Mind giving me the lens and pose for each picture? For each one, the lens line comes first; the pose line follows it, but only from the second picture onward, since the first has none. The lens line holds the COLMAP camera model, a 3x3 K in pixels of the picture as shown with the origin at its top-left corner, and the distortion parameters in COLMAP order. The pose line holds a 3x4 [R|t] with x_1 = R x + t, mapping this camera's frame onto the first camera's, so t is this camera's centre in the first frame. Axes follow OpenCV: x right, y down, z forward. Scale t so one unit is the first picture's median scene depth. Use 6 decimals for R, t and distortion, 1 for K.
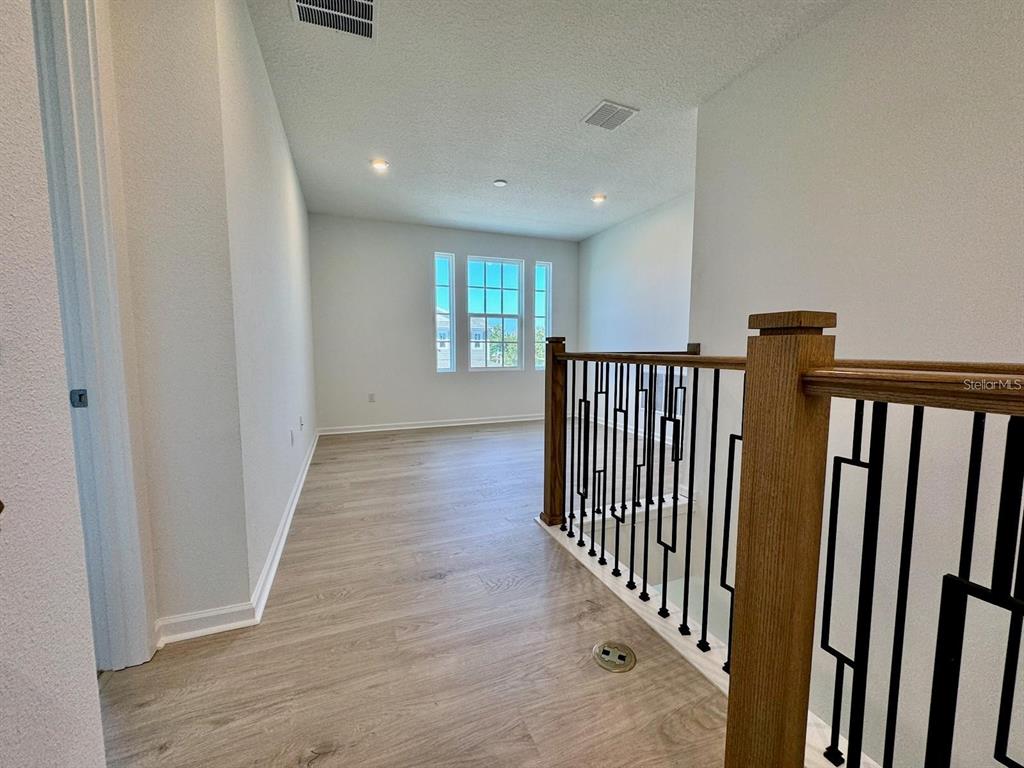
lens RADIAL K [[407.9, 0, 511.1], [0, 407.9, 384.8], [0, 0, 1]] dist [-0.003915, 0.000714]
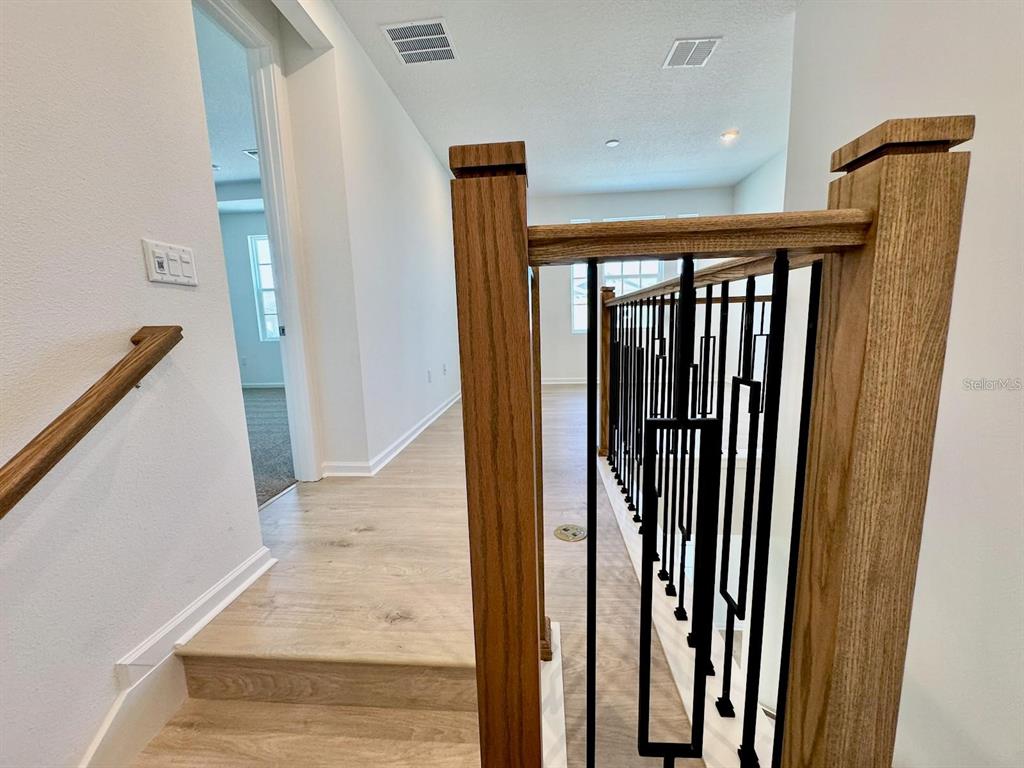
lens RADIAL K [[407.9, 0, 511.1], [0, 407.9, 384.8], [0, 0, 1]] dist [-0.003915, 0.000714]
pose [[0.894168, 0.041250, -0.445827, 0.612309], [-0.011111, 0.997485, 0.070006, 0.117346], [0.447593, -0.057643, 0.892377, -0.179464]]
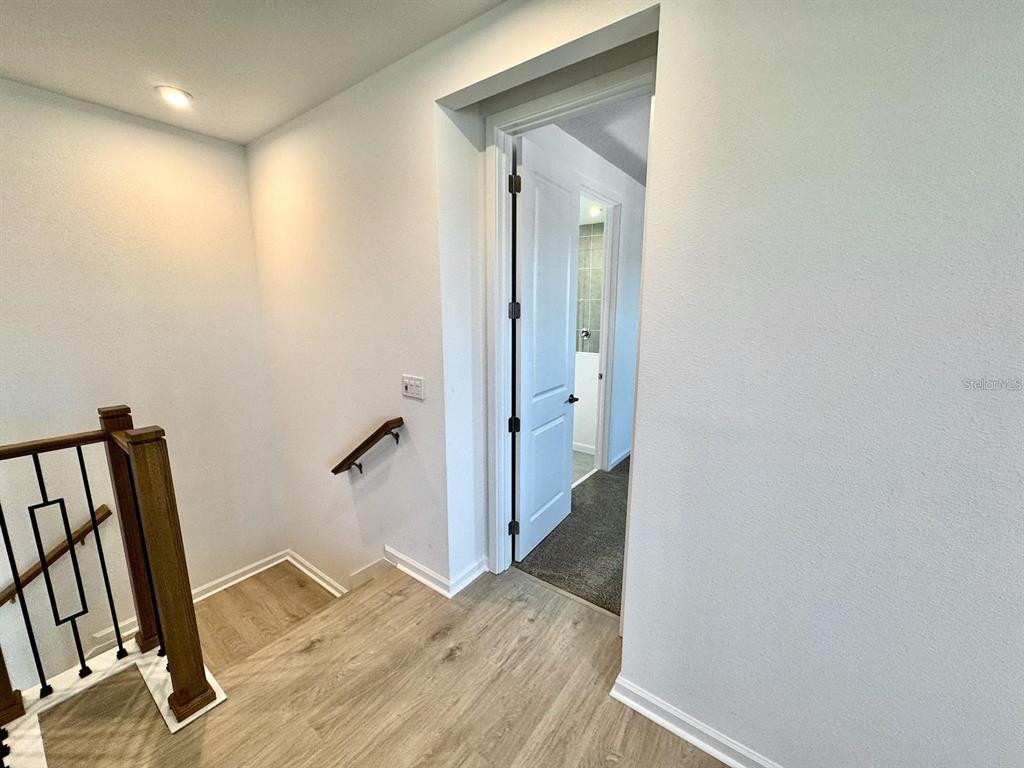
lens RADIAL K [[407.9, 0, 511.1], [0, 407.9, 384.8], [0, 0, 1]] dist [-0.003915, 0.000714]
pose [[-0.853677, 0.093433, -0.512353, 0.059780], [-0.054062, 0.962563, 0.265611, -0.475262], [0.517989, 0.254444, -0.816667, 1.636538]]
